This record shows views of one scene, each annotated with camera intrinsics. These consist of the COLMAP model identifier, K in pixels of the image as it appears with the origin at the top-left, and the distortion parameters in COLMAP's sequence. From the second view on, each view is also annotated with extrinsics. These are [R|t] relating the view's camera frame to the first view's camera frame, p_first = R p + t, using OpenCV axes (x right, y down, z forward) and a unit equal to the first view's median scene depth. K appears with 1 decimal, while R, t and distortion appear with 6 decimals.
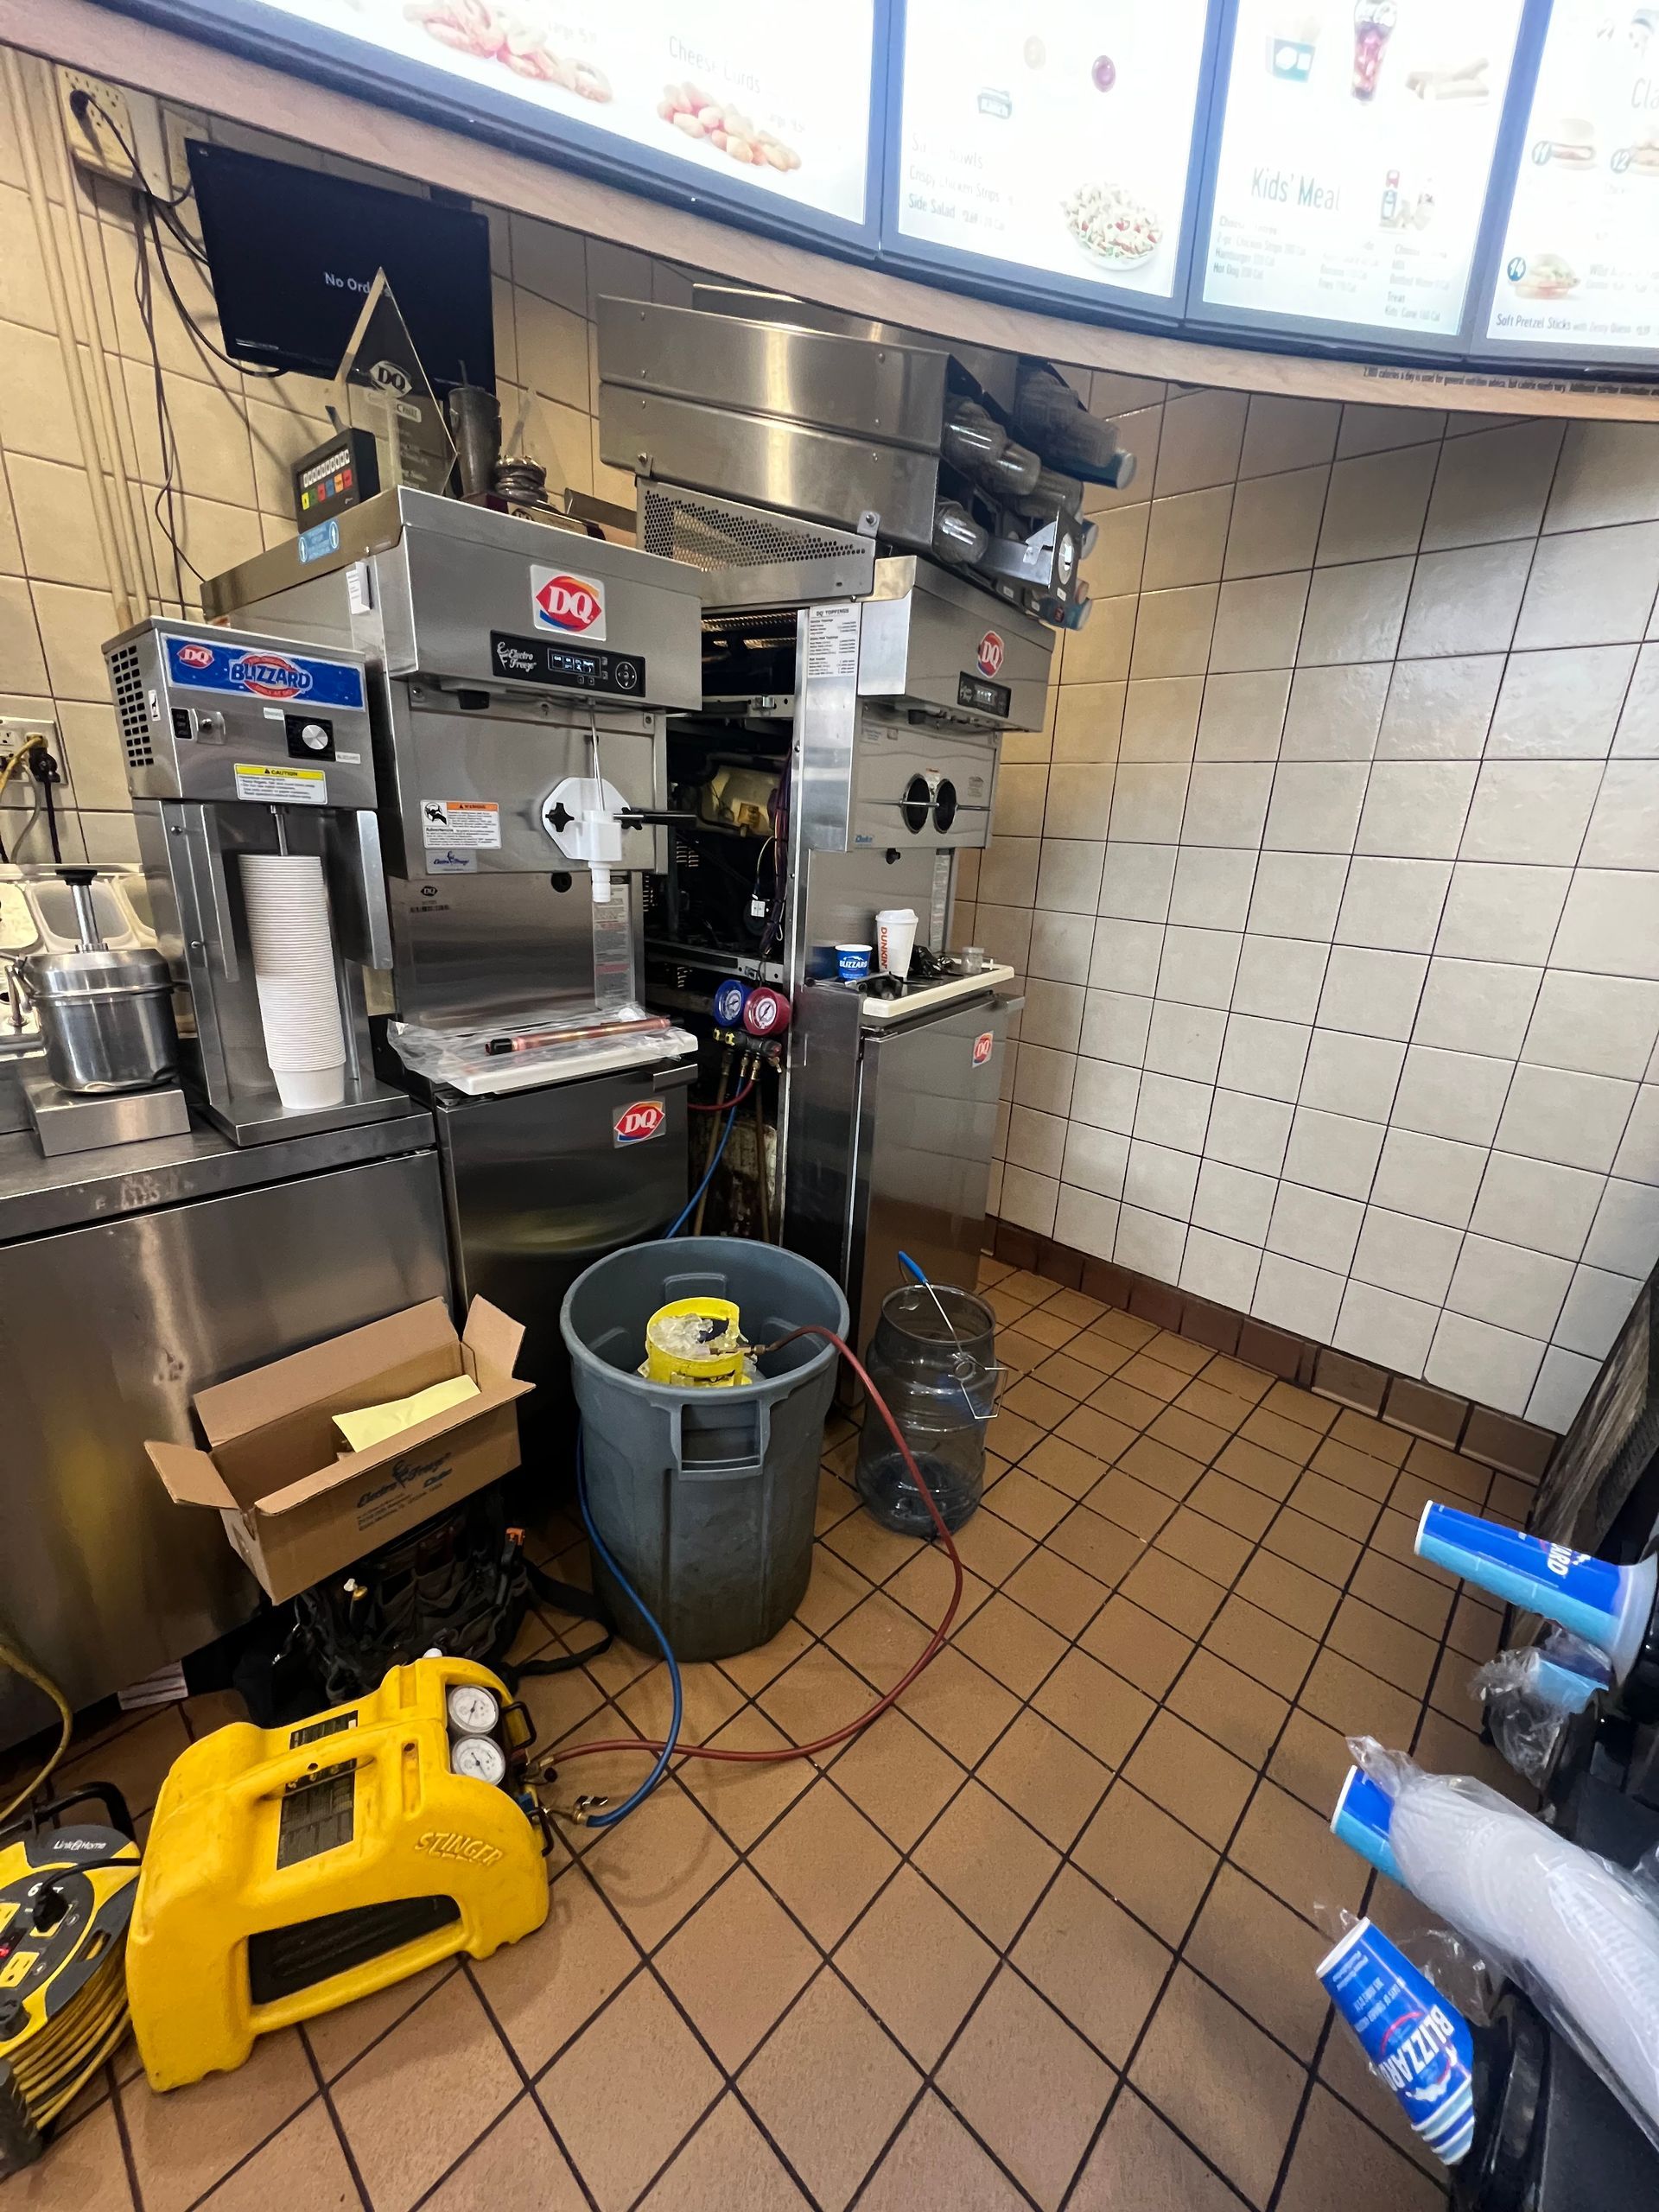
lens RADIAL K [[876.7, 0, 832.6], [0, 876.7, 1104.3], [0, 0, 1]] dist [0.002387, -0.000837]
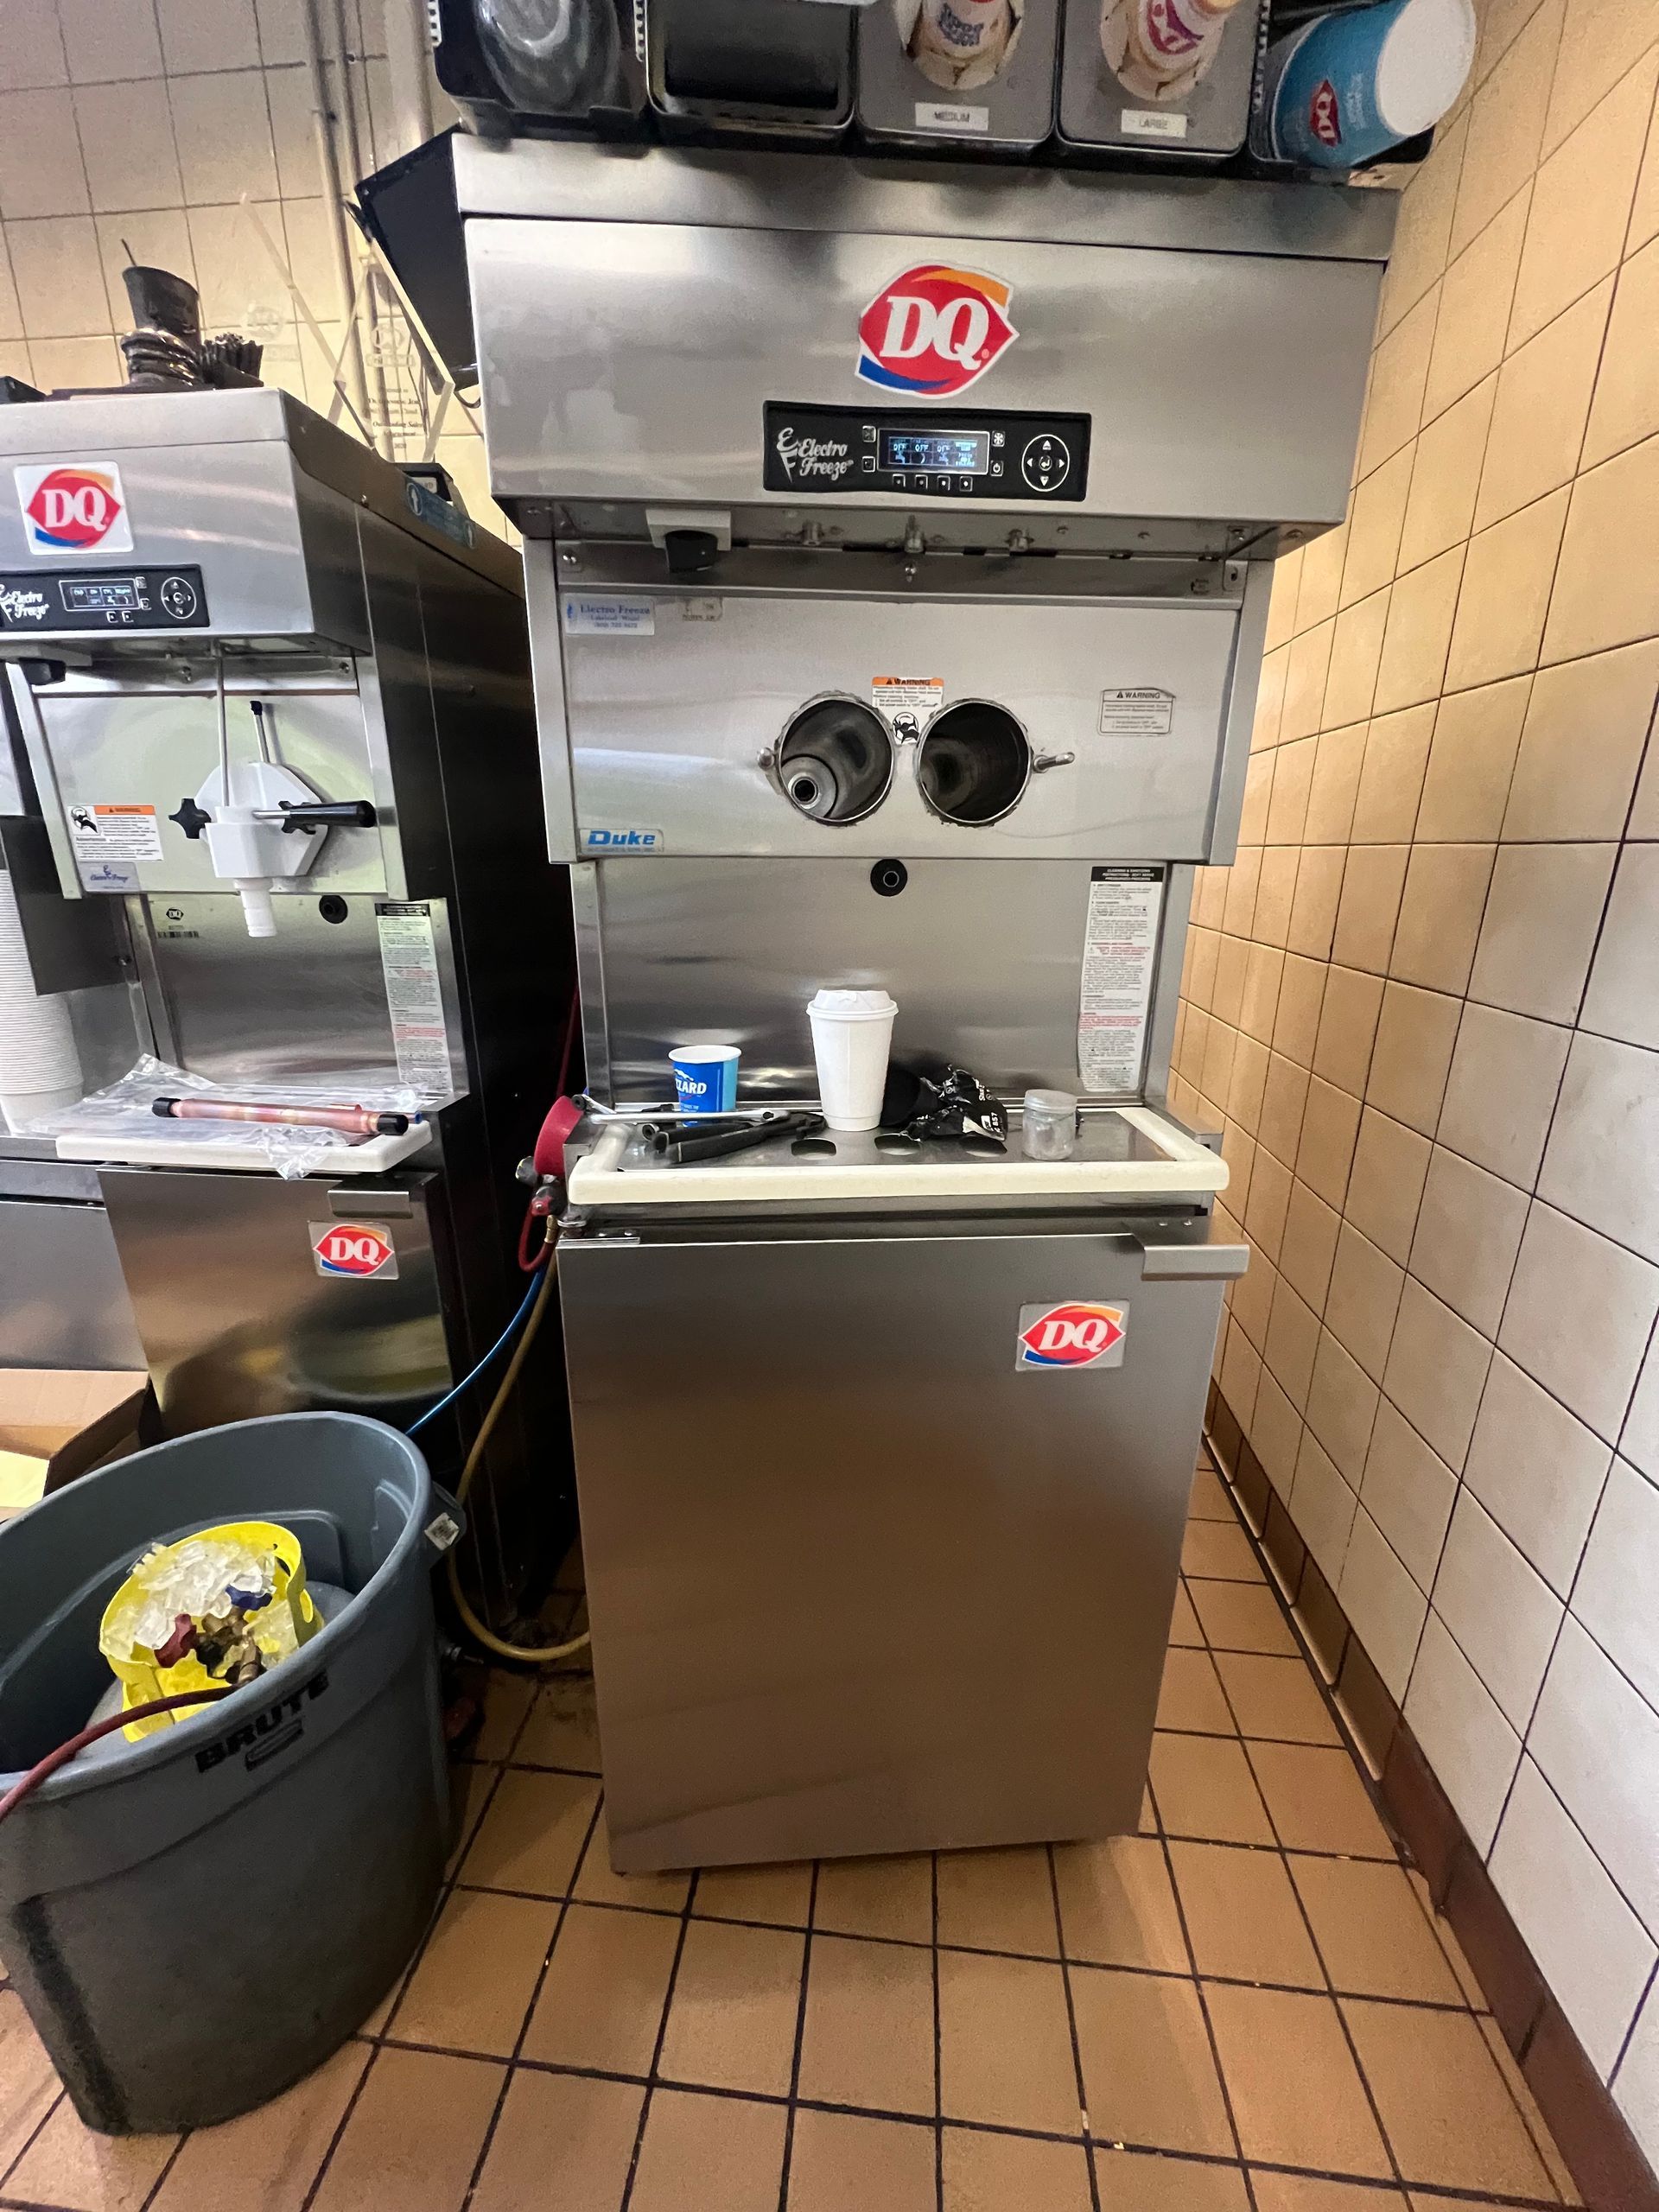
lens RADIAL K [[876.7, 0, 832.6], [0, 876.7, 1104.3], [0, 0, 1]] dist [0.002387, -0.000837]
pose [[0.611480, 0.184096, -0.769546, 0.639489], [-0.228203, 0.972263, 0.051261, -0.260297], [0.757638, 0.144267, 0.636531, 0.994724]]
